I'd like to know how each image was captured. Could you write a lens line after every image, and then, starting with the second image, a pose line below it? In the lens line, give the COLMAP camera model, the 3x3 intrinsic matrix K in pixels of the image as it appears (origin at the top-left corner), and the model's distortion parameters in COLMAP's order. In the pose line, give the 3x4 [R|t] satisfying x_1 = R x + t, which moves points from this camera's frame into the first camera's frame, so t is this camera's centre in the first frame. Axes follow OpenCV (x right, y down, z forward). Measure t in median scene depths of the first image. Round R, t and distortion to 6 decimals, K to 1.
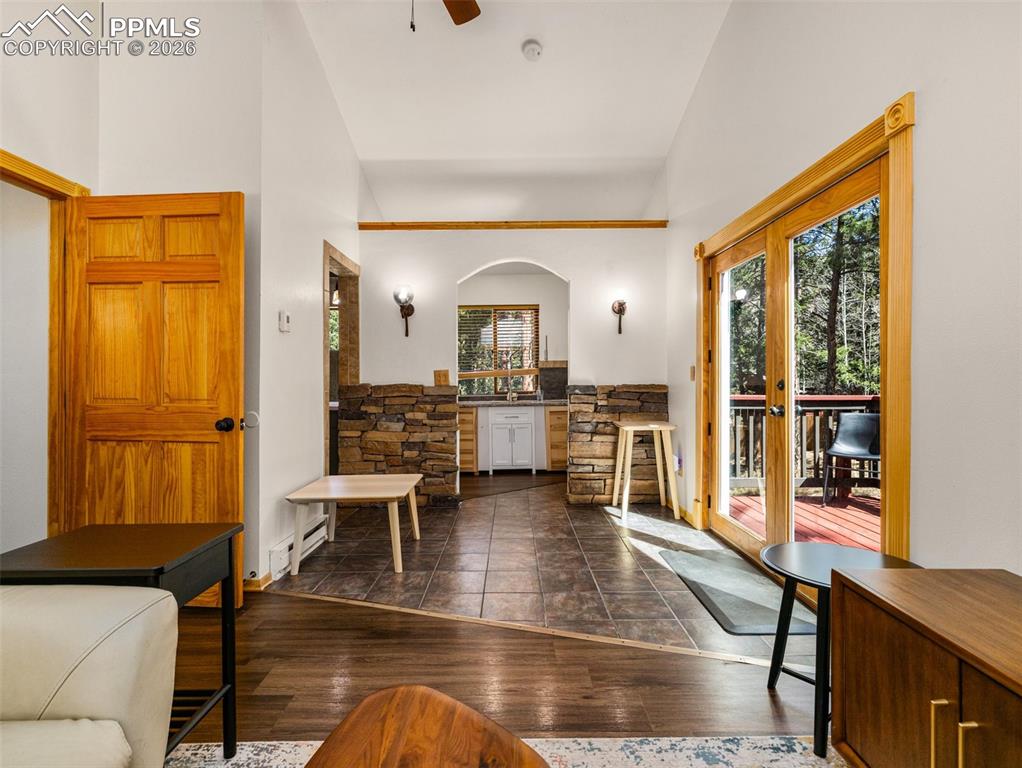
lens RADIAL K [[483.3, 0, 510.2], [0, 483.3, 380.5], [0, 0, 1]] dist [-0.001733, 0.000470]
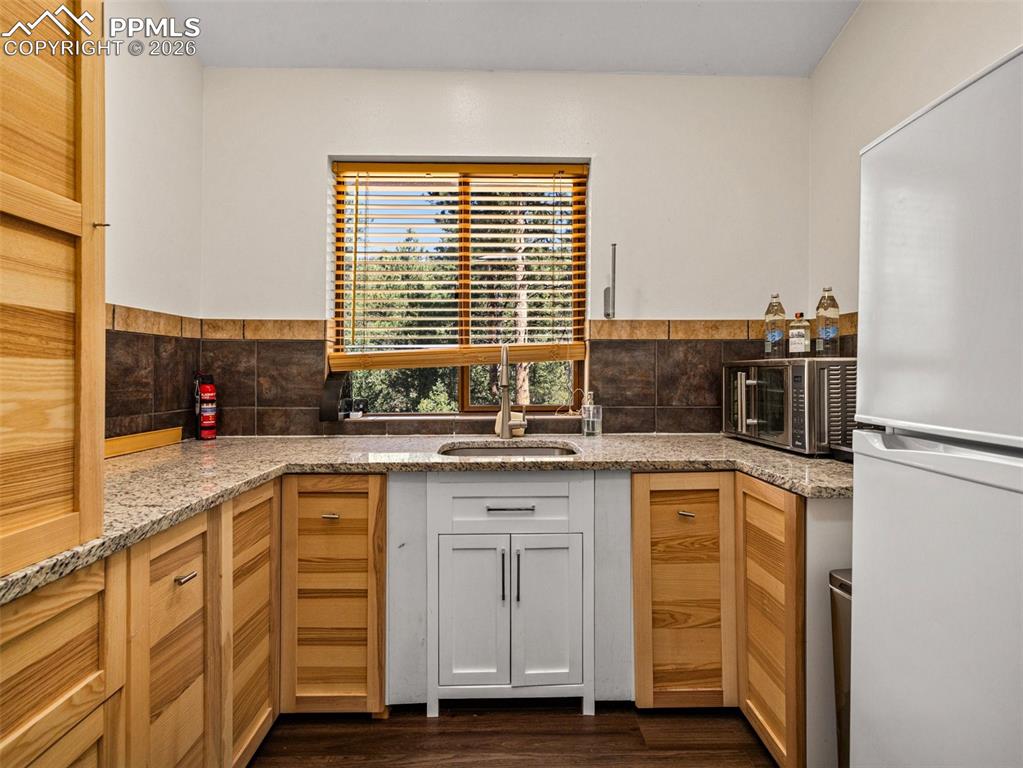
lens RADIAL K [[483.8, 0, 512.7], [0, 483.8, 377.6], [0, 0, 1]] dist [-0.001733, 0.000470]
pose [[0.999786, 0.007083, 0.019422, -0.001206], [-0.007131, 0.999972, 0.002417, 0.000243], [-0.019404, -0.002555, 0.999808, 0.725309]]
